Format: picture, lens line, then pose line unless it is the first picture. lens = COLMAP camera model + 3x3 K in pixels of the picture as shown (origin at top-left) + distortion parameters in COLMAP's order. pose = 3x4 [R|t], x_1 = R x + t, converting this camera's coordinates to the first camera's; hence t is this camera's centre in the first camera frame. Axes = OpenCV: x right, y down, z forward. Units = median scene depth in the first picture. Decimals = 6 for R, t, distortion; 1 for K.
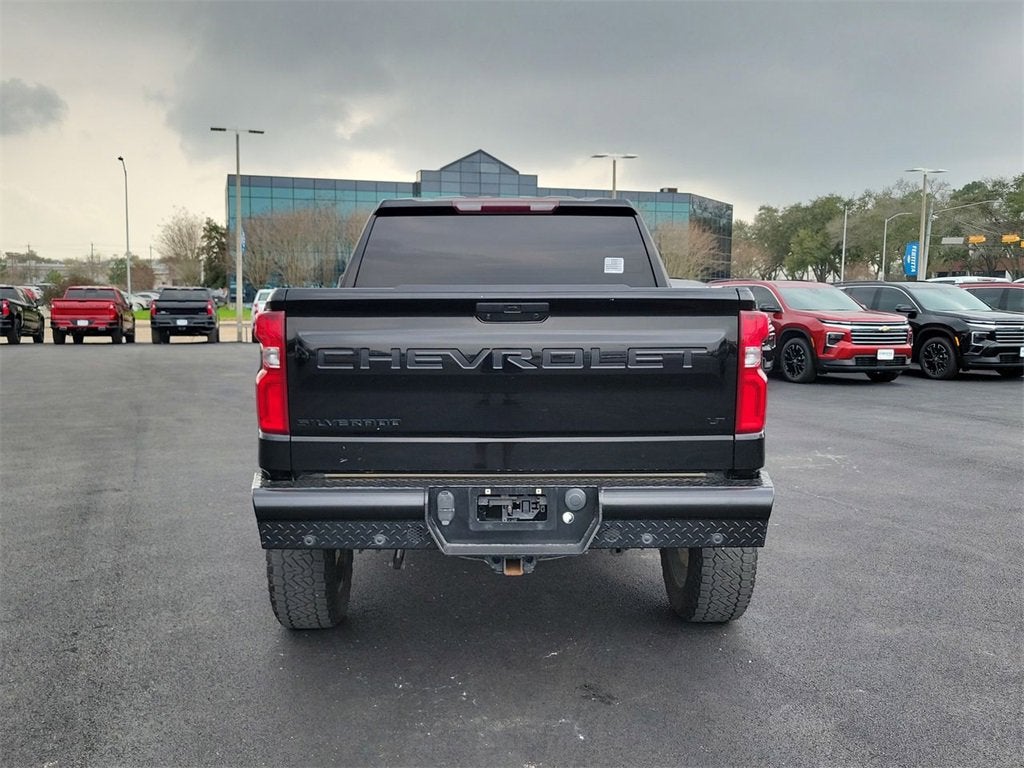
lens RADIAL K [[981.5, 0, 512.0], [0, 981.5, 384.0], [0, 0, 1]] dist [0.035055, 0.001489]
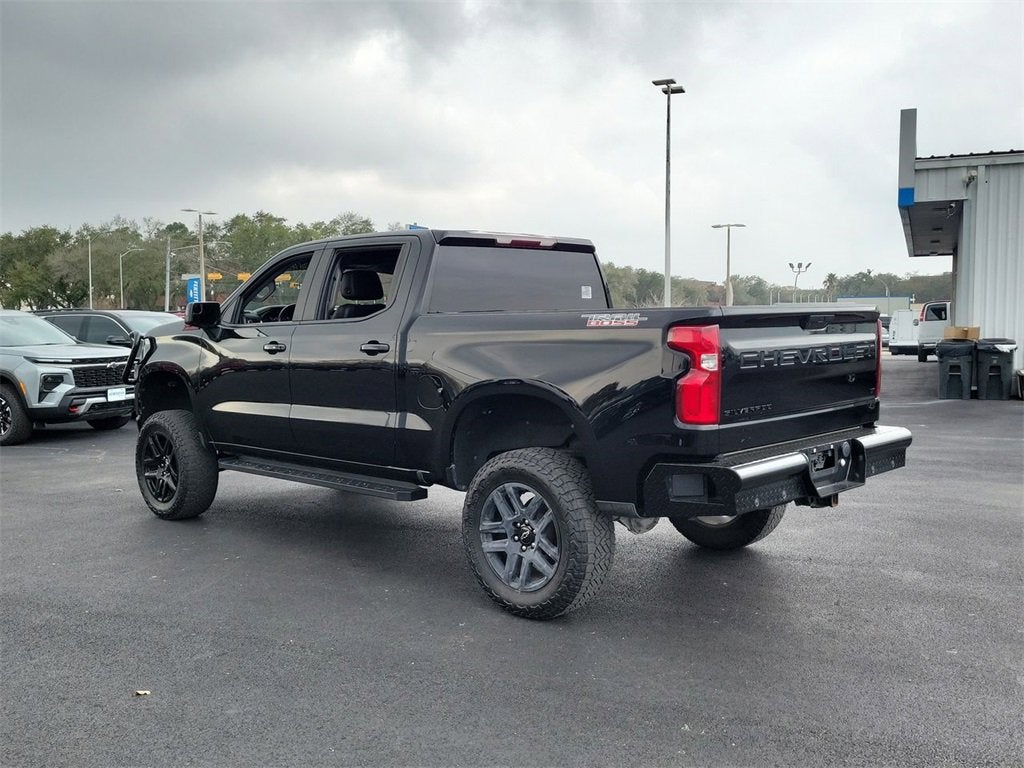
lens RADIAL K [[981.5, 0, 512.0], [0, 981.5, 384.0], [0, 0, 1]] dist [0.035055, 0.001489]
pose [[0.701118, -0.058215, 0.710665, -0.865636], [0.083462, 0.996511, -0.000710, -0.013123], [-0.708144, 0.059812, 0.703530, 0.206688]]
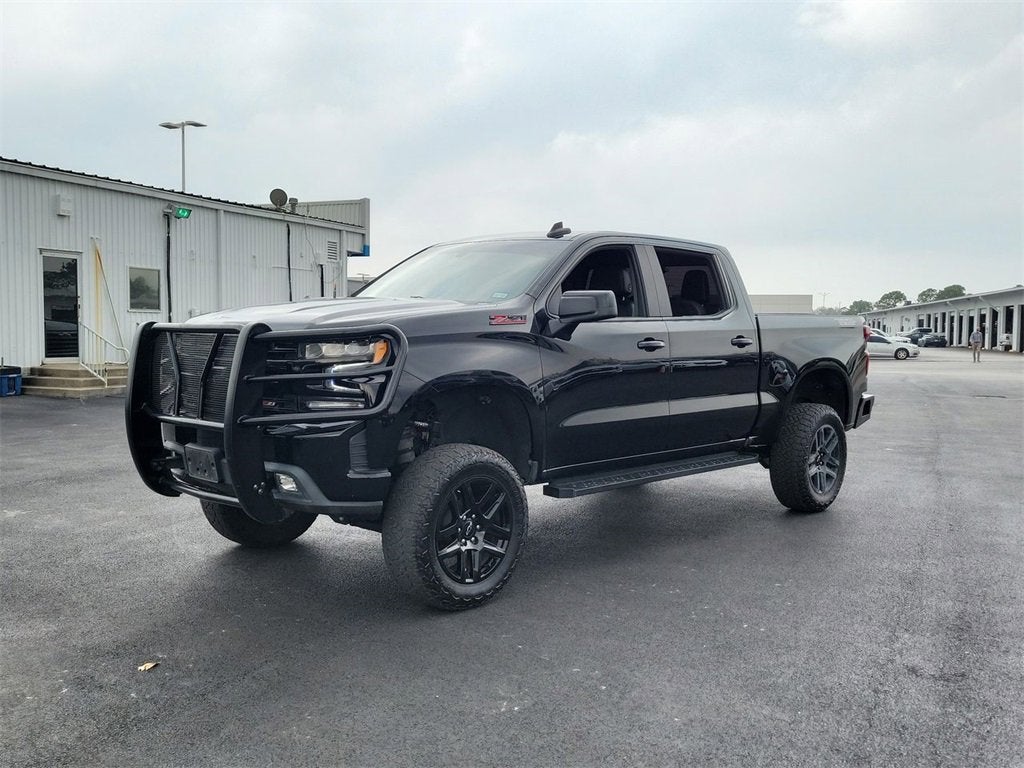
lens RADIAL K [[982.4, 0, 512.0], [0, 982.4, 384.0], [0, 0, 1]] dist [0.062011, 0.002235]
pose [[-0.704911, -0.055549, 0.707117, -0.908487], [0.057007, 0.989267, 0.134543, -0.203967], [-0.707001, 0.135151, -0.694178, 2.206934]]
